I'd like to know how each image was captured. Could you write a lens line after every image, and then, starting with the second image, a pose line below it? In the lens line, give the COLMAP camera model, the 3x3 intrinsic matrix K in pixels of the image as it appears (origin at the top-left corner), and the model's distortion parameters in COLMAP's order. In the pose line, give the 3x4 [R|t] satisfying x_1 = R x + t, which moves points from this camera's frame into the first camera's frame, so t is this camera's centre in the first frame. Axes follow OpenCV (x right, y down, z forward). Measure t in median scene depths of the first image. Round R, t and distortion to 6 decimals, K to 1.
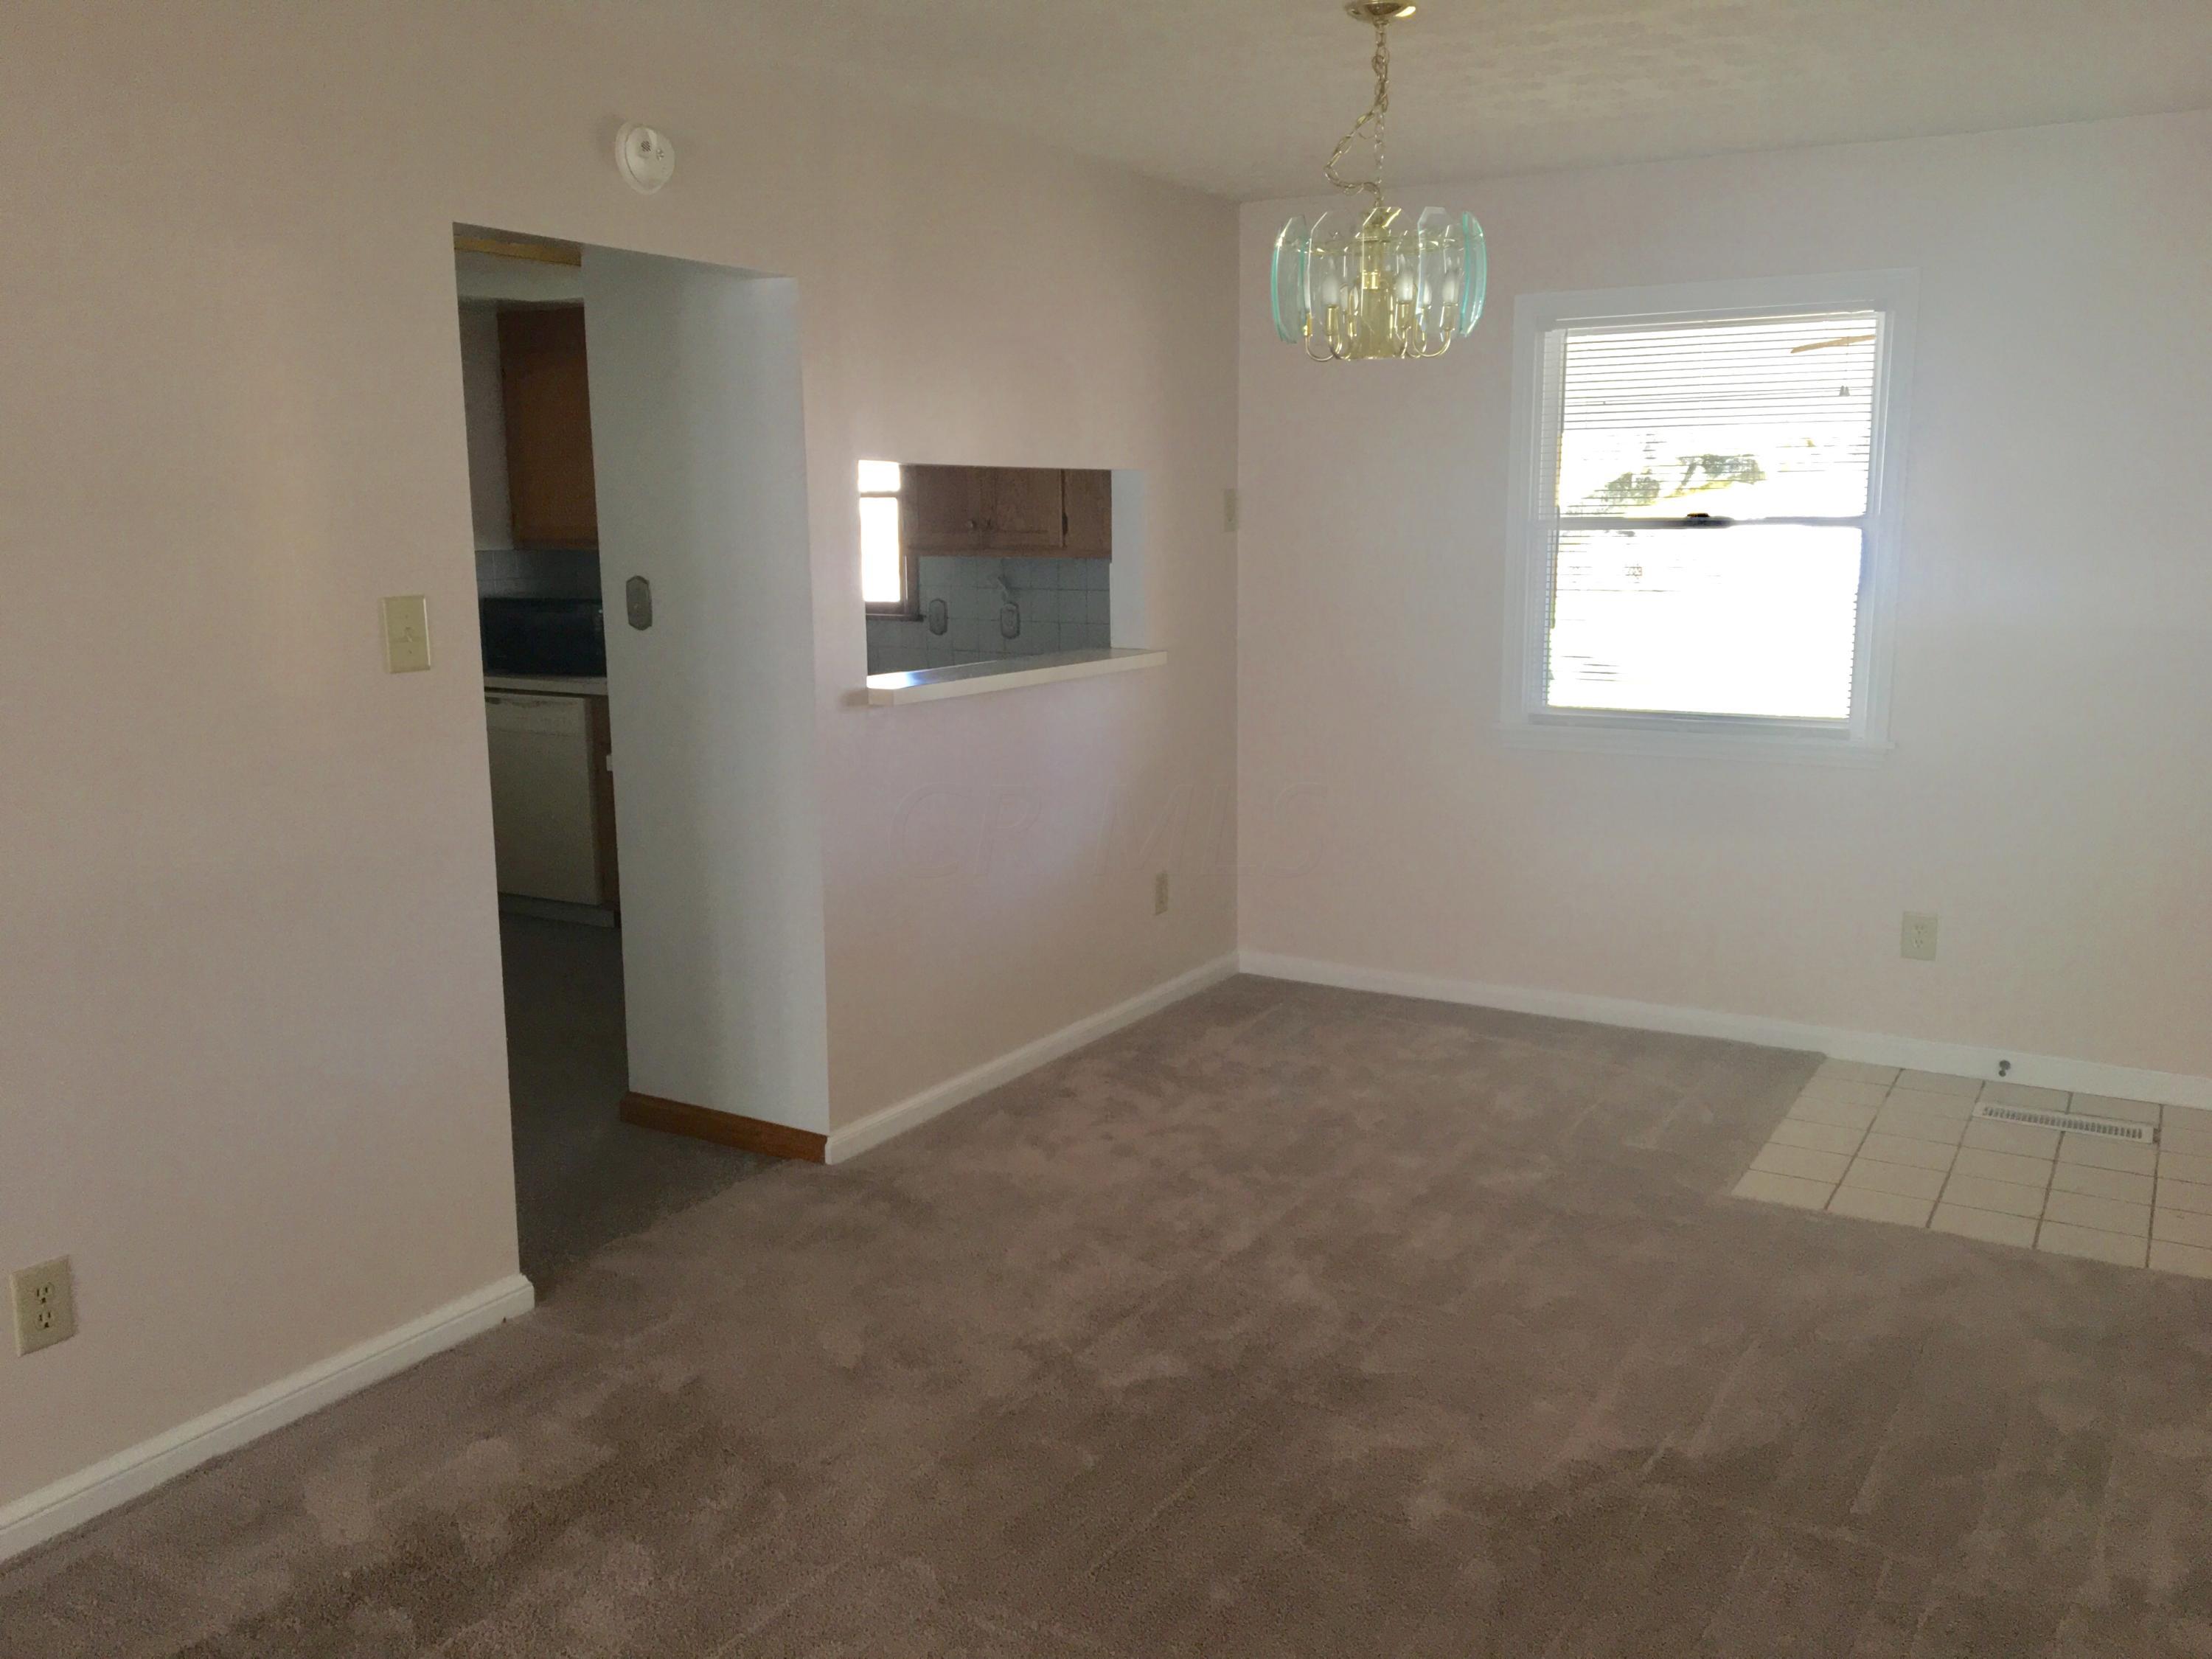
lens RADIAL K [[1834.3, 0, 1106.0], [0, 1834.3, 829.5], [0, 0, 1]] dist [0.085864, -0.100974]
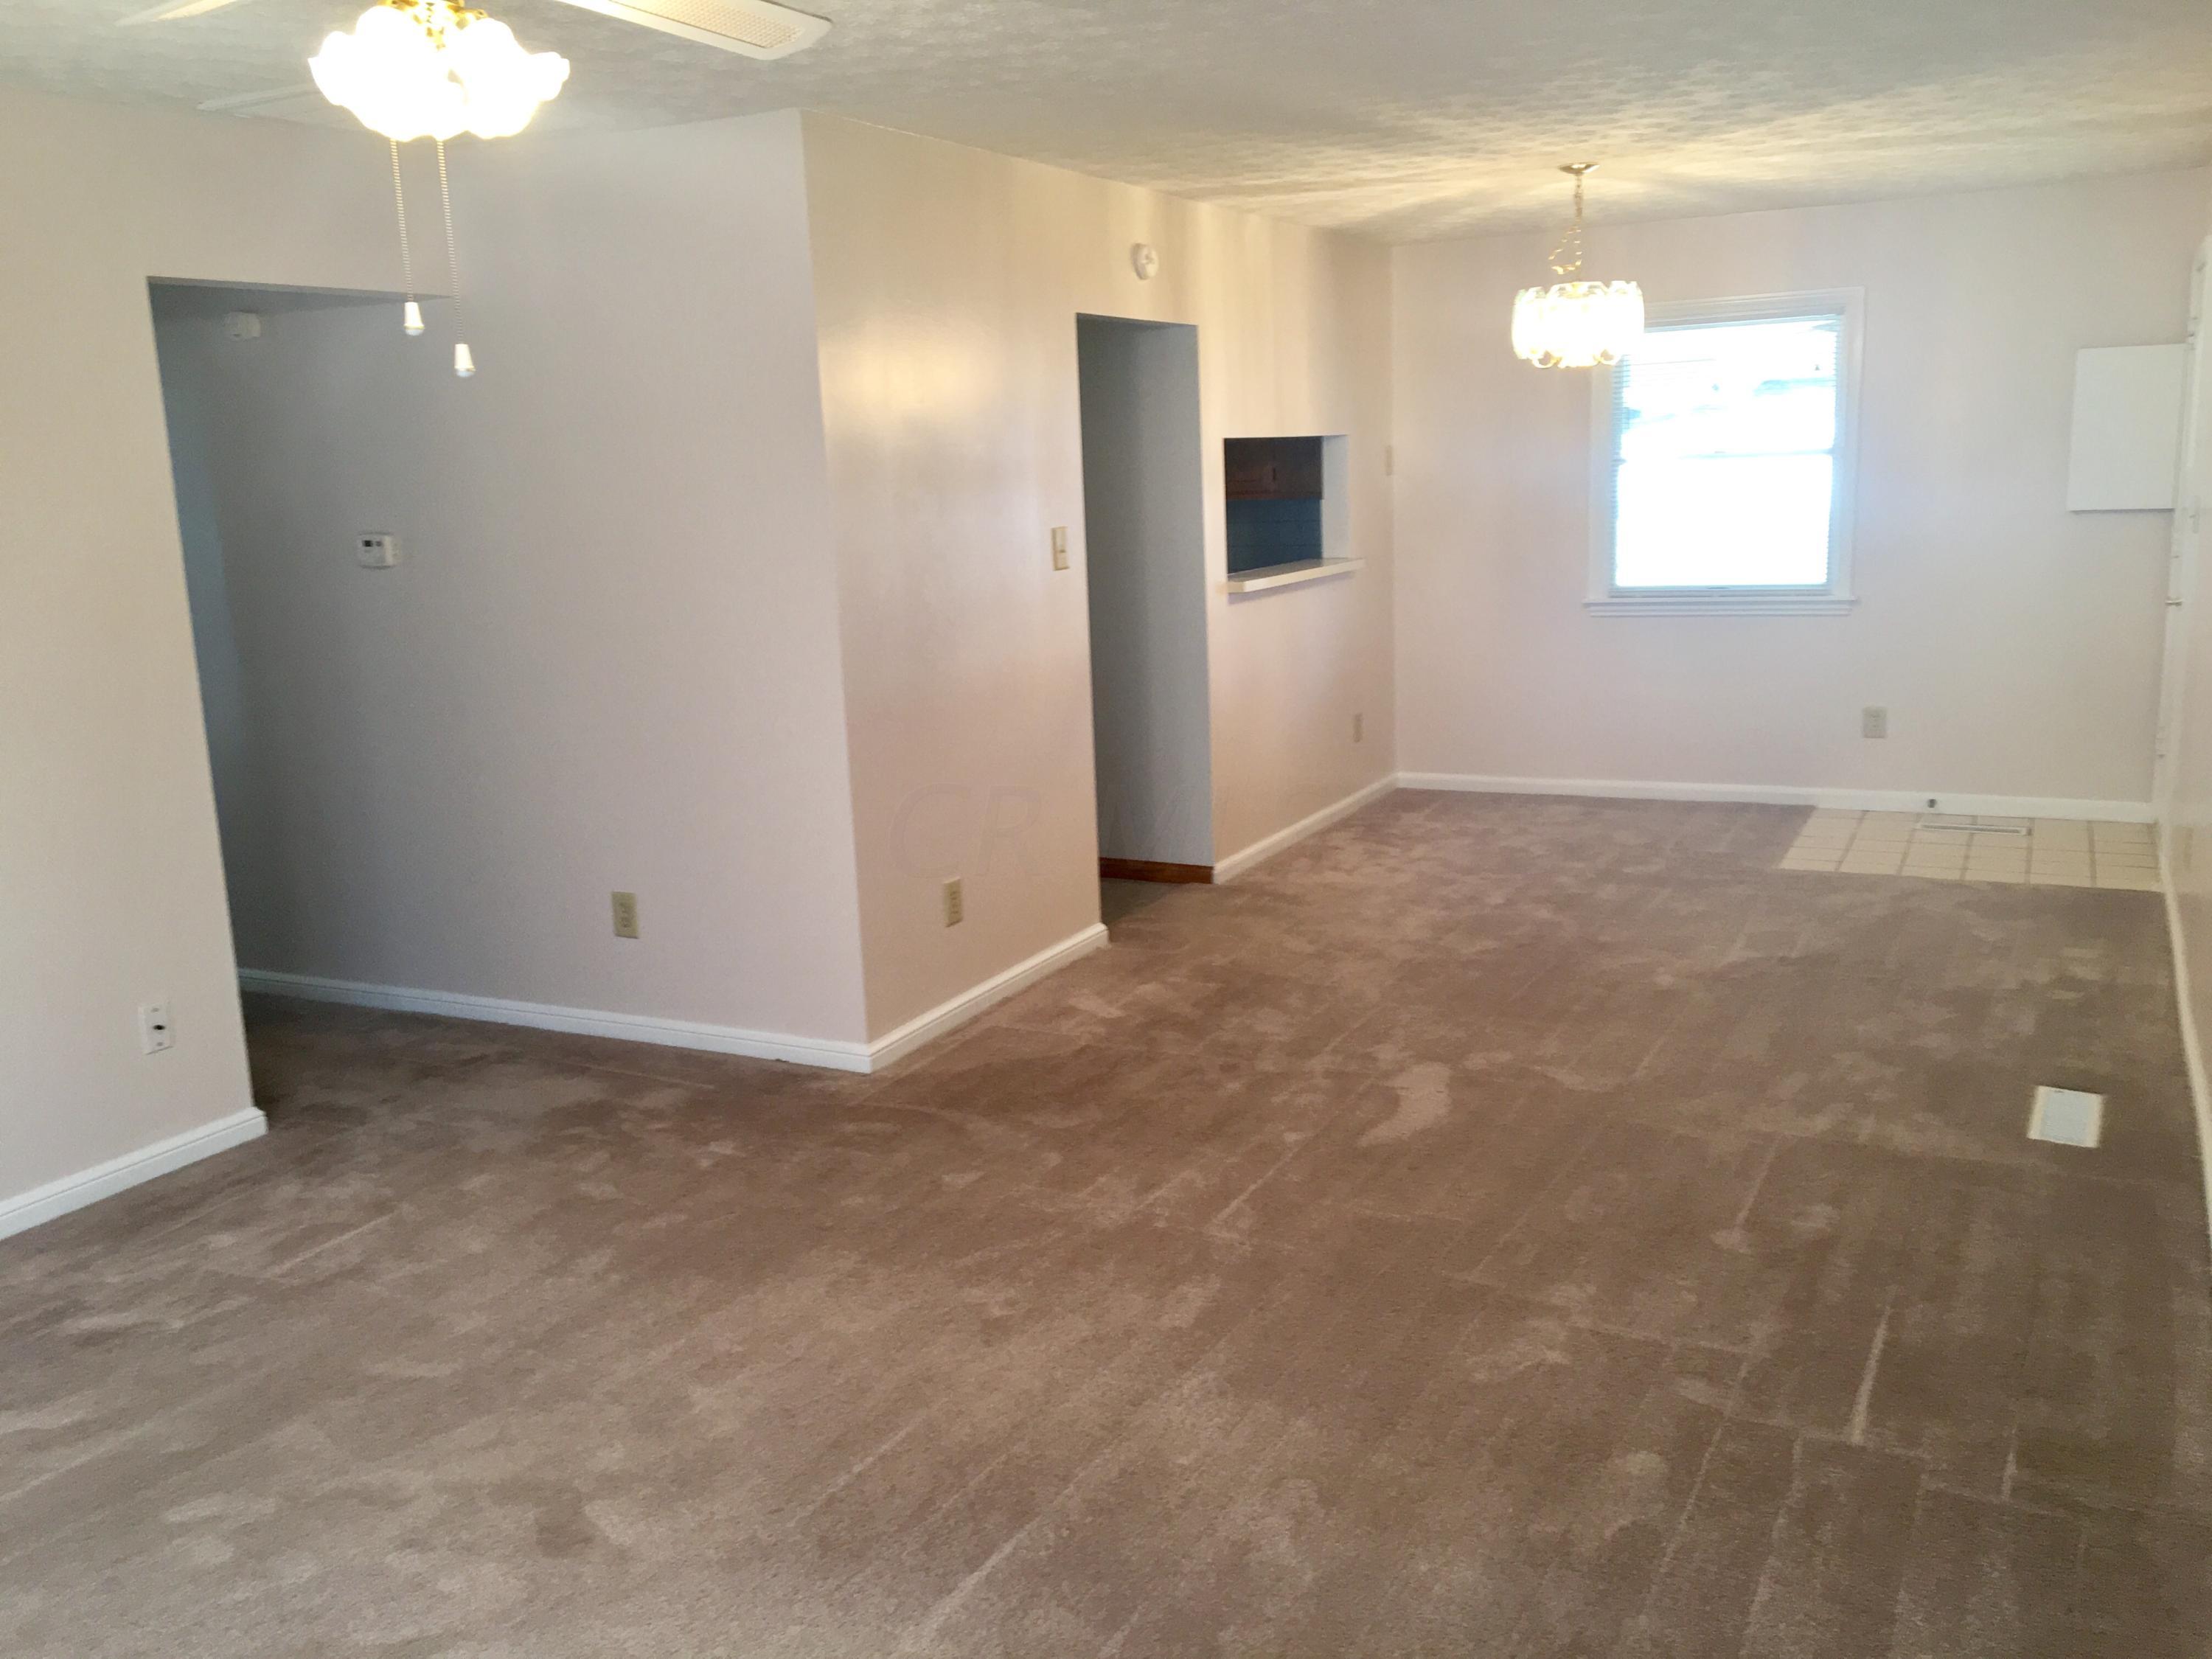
lens RADIAL K [[1834.3, 0, 1106.0], [0, 1834.3, 829.5], [0, 0, 1]] dist [0.085864, -0.100974]
pose [[0.997205, -0.048875, 0.056515, -0.347821], [0.047592, 0.998582, 0.023834, 0.097087], [-0.057600, -0.021078, 0.998117, -0.600101]]
